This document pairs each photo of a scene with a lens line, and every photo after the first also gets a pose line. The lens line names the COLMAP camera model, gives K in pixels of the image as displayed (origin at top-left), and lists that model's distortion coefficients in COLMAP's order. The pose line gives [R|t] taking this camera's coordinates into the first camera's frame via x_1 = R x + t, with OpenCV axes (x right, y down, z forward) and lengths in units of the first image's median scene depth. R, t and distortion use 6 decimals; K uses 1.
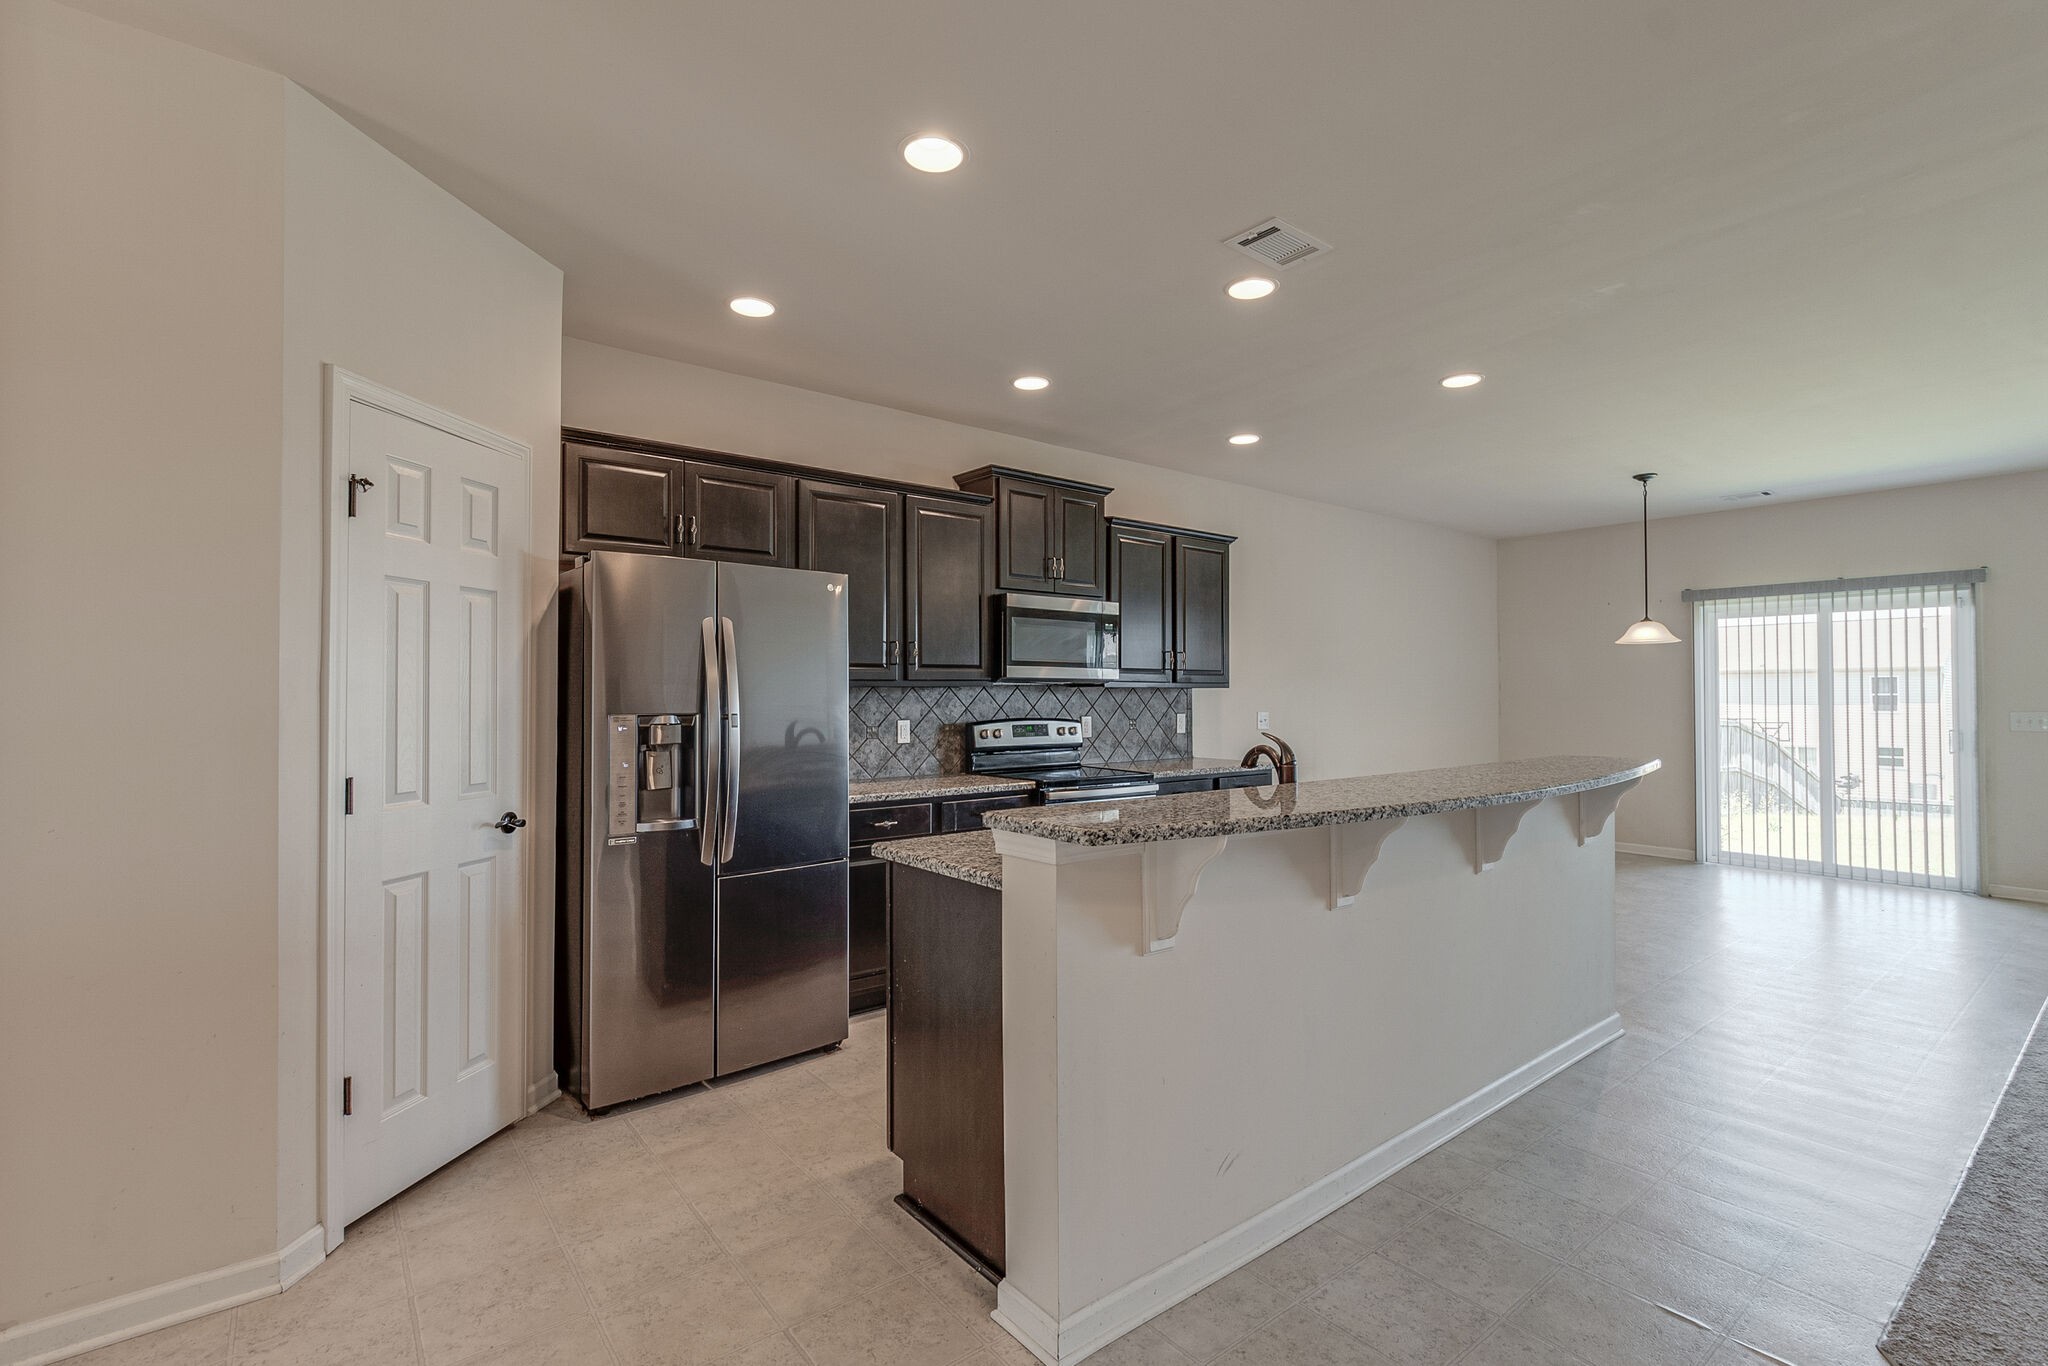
lens RADIAL K [[917.0, 0, 1016.5], [0, 917.0, 681.5], [0, 0, 1]] dist [-0.000509, -0.001061]
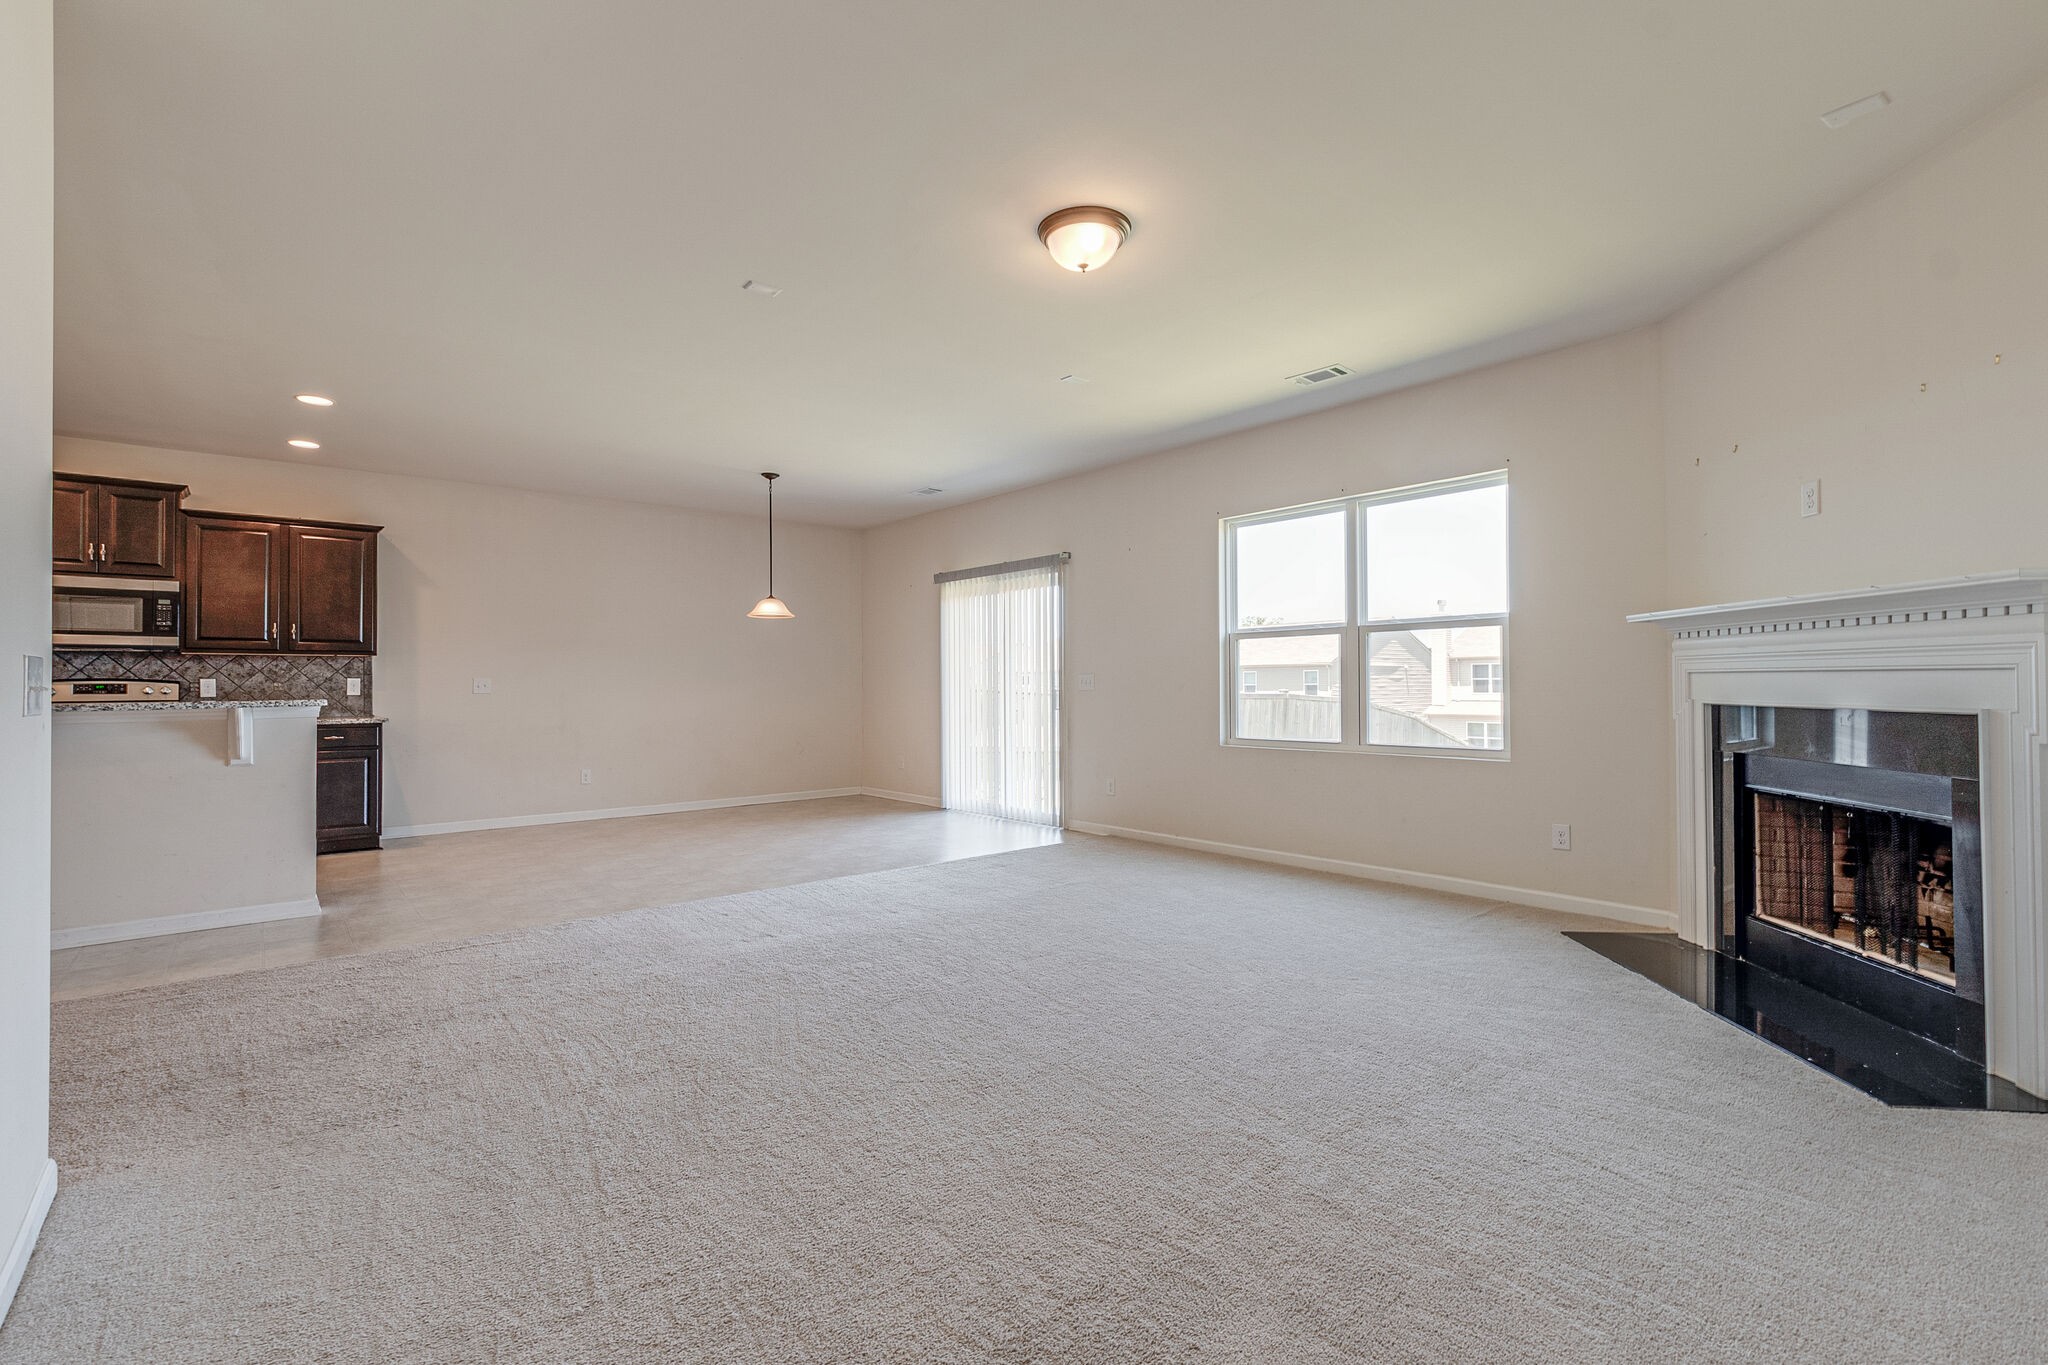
lens RADIAL K [[917.0, 0, 1009.4], [0, 917.0, 675.3], [0, 0, 1]] dist [-0.000509, -0.001061]
pose [[0.999529, -0.003852, 0.030447, 1.247552], [0.003683, 0.999978, 0.005606, 0.035734], [-0.030468, -0.005492, 0.999521, -0.241843]]
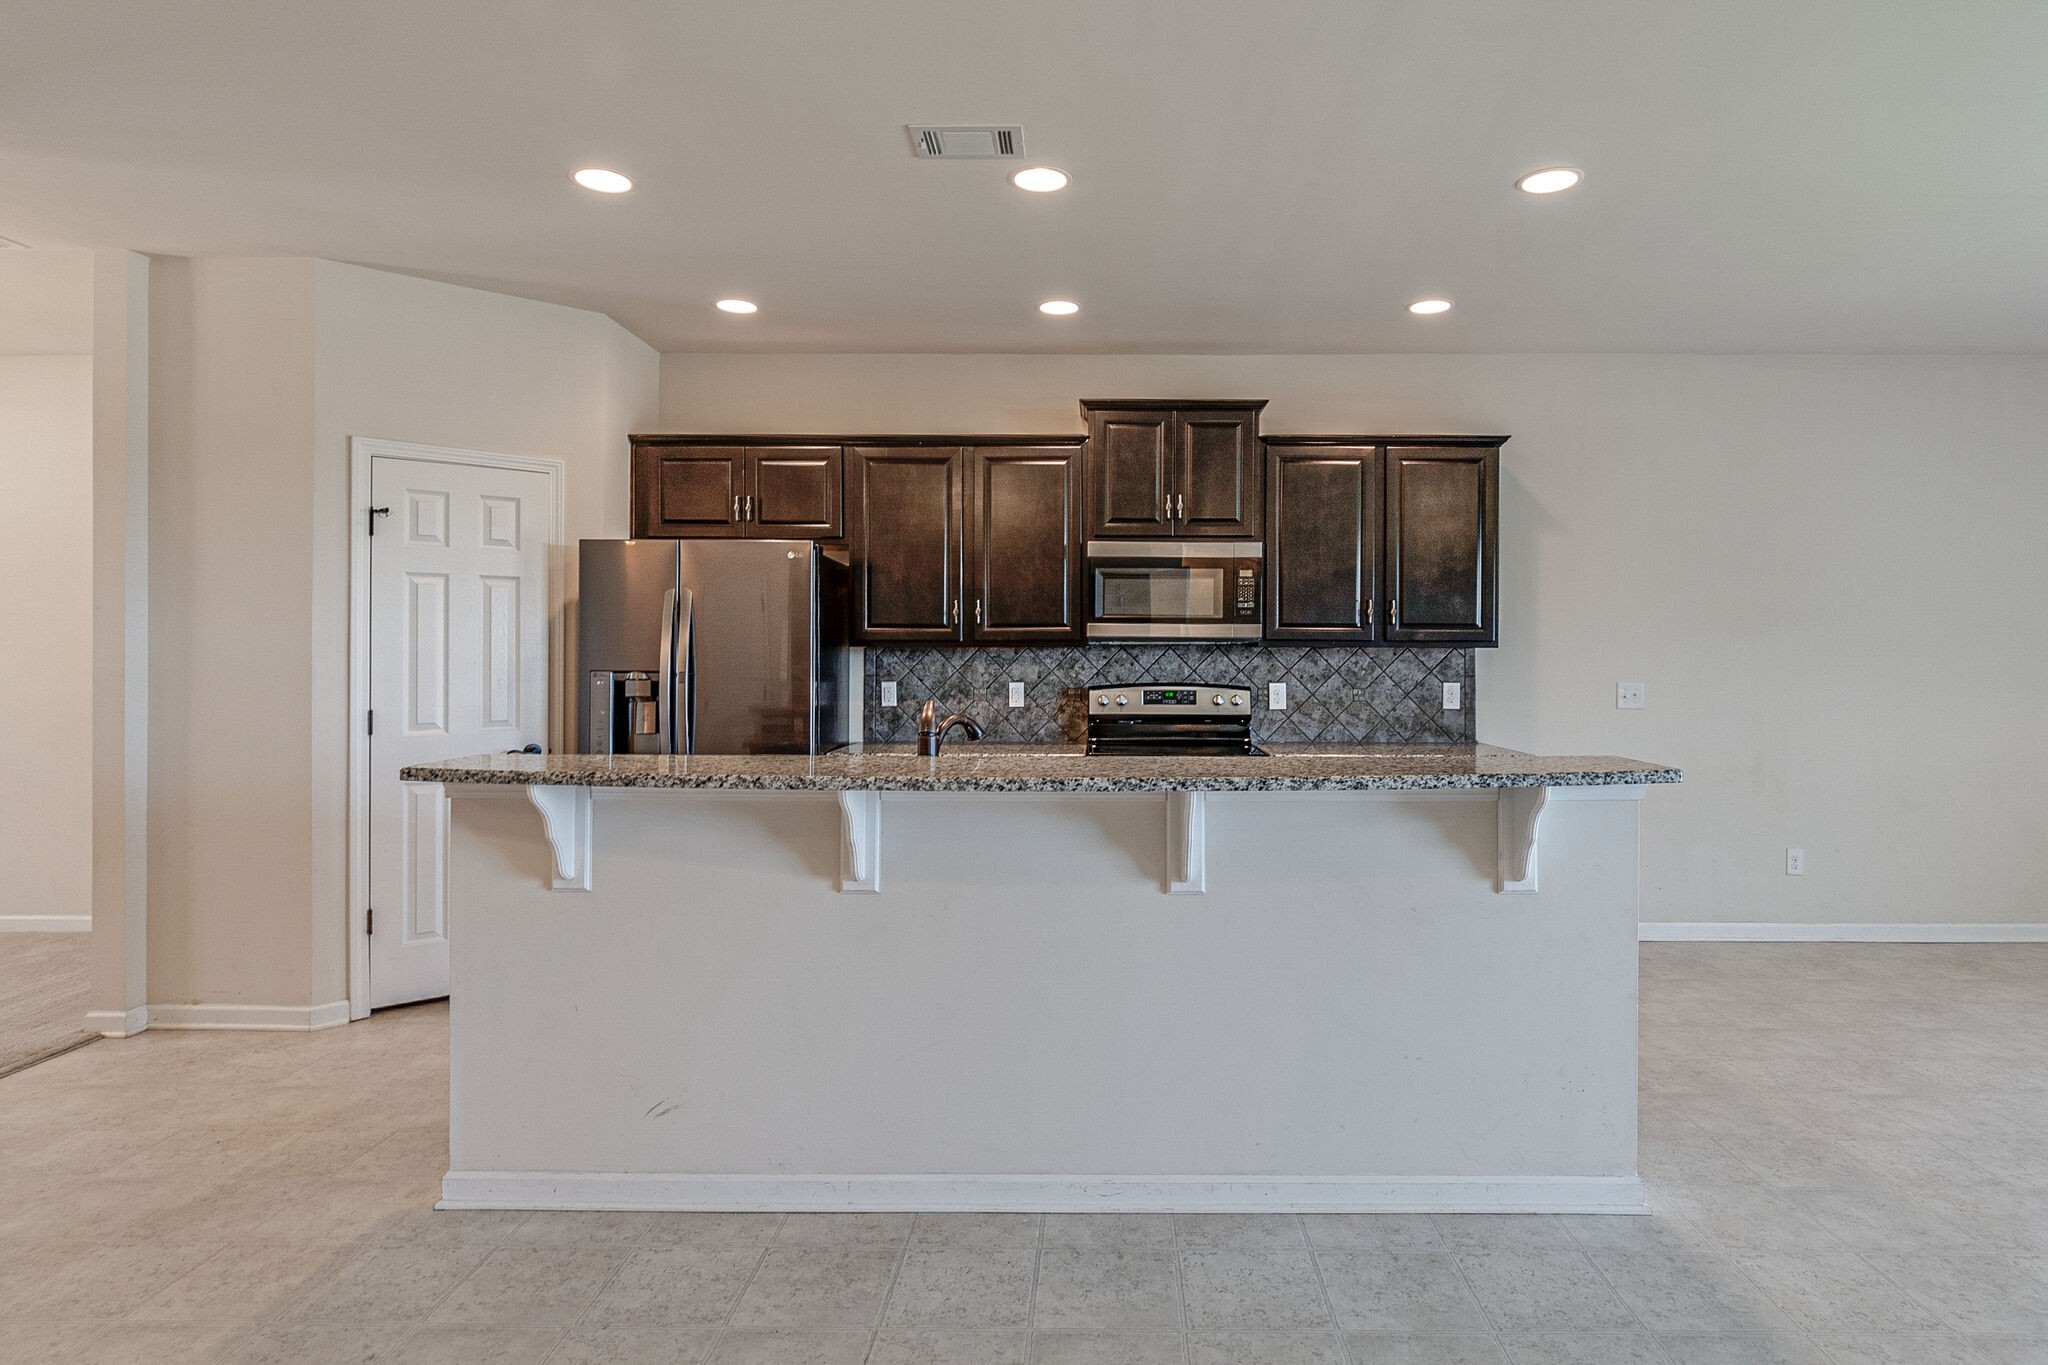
lens RADIAL K [[1110.4, 0, 1088.6], [0, 1110.4, 654.6], [0, 0, 1]] dist [0.000431, 0.000013]
pose [[0.784778, 0.003474, -0.619767, 0.644266], [0.006071, 0.999893, 0.013292, -0.001280], [0.619747, -0.014194, 0.784673, 0.149318]]
